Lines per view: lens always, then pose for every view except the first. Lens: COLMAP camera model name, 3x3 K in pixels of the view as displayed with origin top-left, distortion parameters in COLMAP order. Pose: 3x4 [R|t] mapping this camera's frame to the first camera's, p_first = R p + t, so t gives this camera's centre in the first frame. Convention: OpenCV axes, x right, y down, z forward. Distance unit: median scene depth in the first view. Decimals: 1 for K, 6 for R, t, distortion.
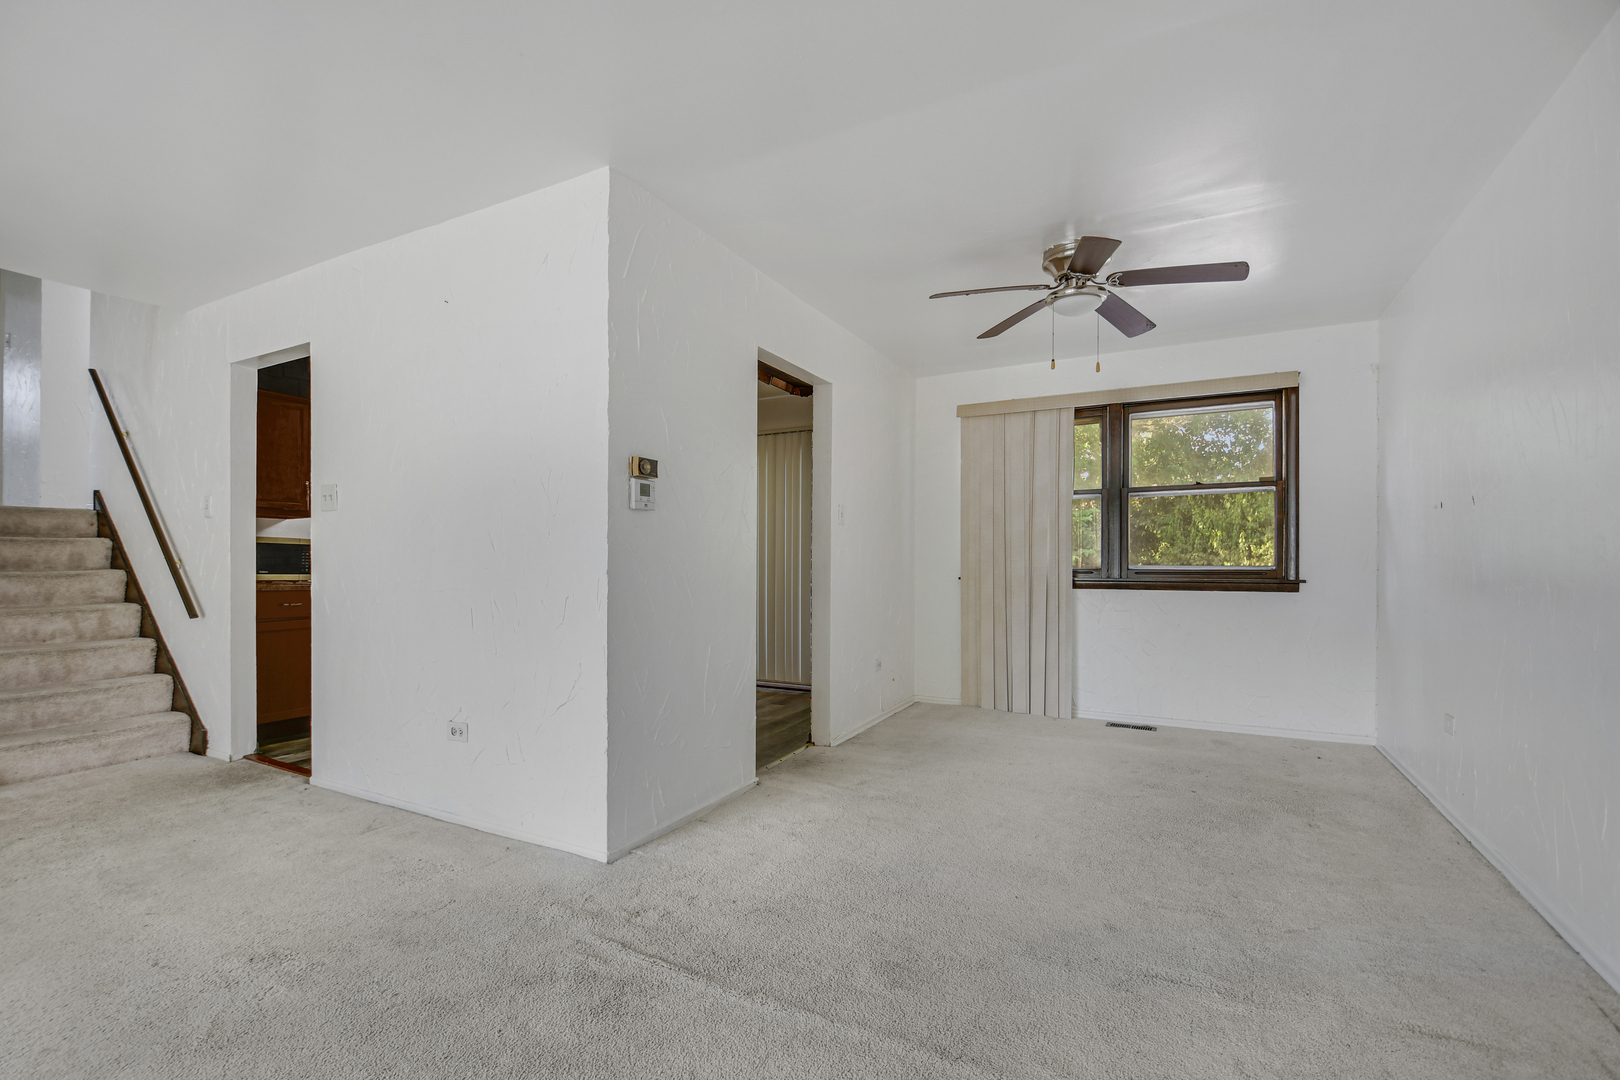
lens RADIAL K [[698.8, 0, 808.5], [0, 698.8, 555.8], [0, 0, 1]] dist [0.018188, -0.024427]
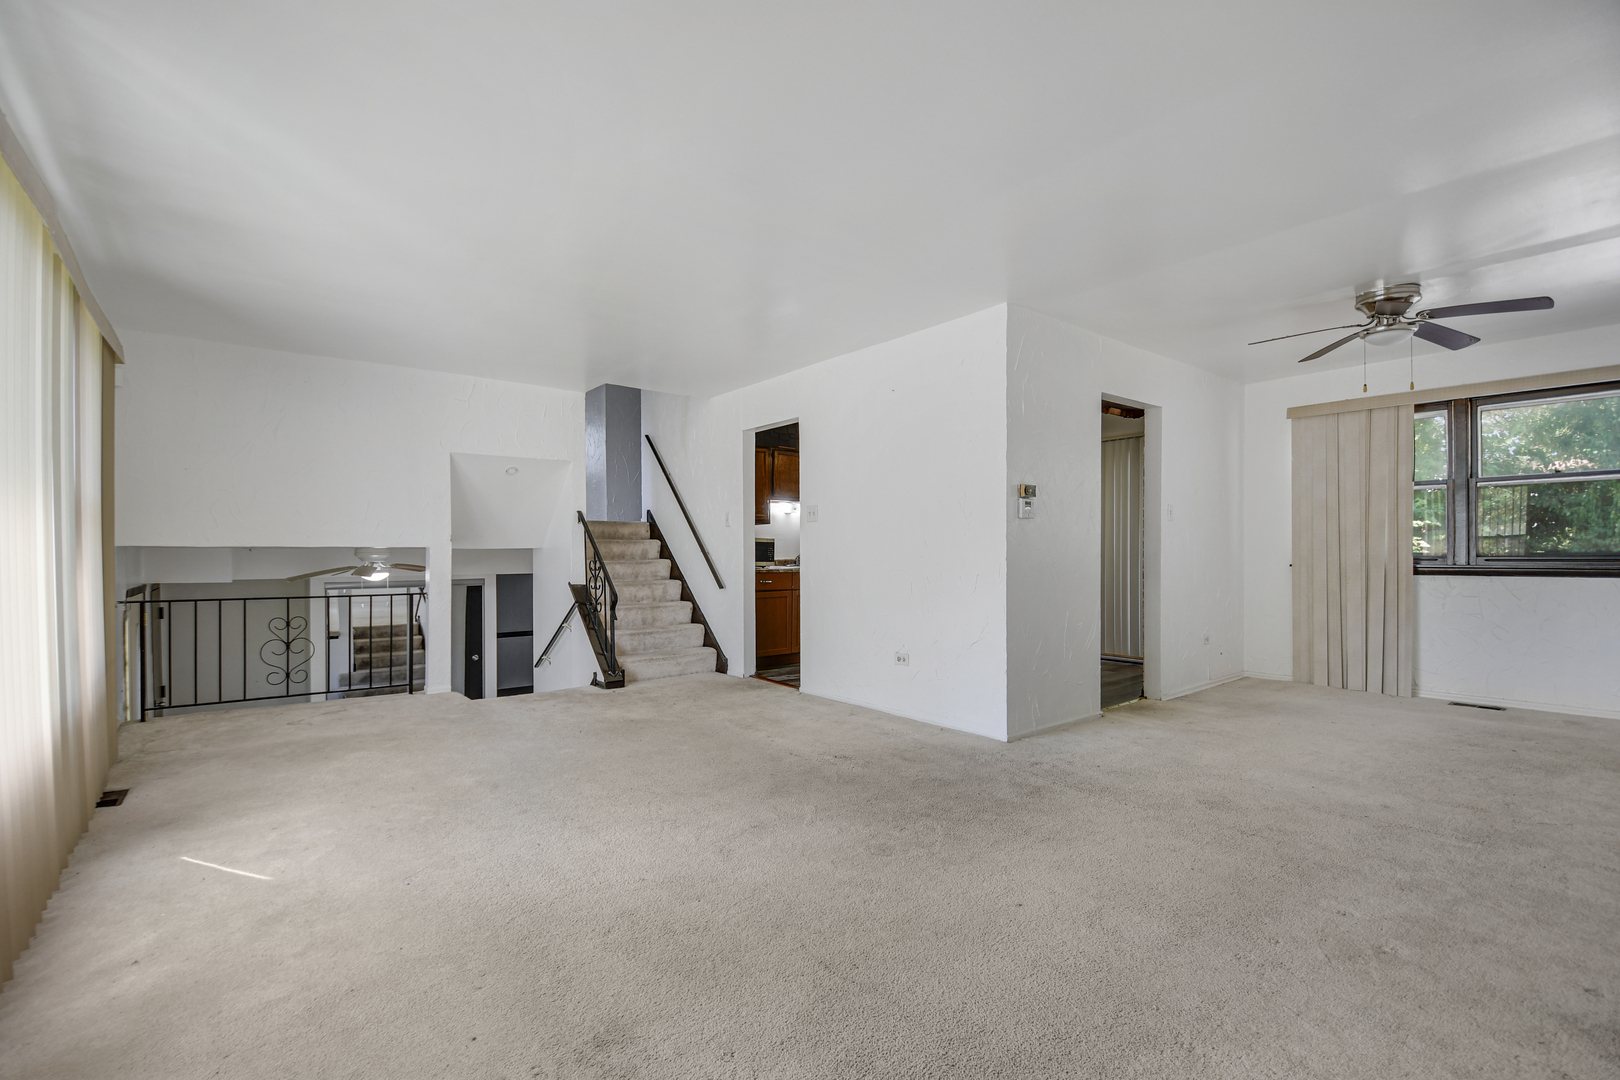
lens RADIAL K [[698.8, 0, 808.5], [0, 698.8, 555.8], [0, 0, 1]] dist [0.018188, -0.024427]
pose [[0.912192, -0.004067, -0.409742, -0.029089], [0.009905, 0.999877, 0.012128, -0.004616], [0.409642, -0.015122, 0.912121, -0.390277]]
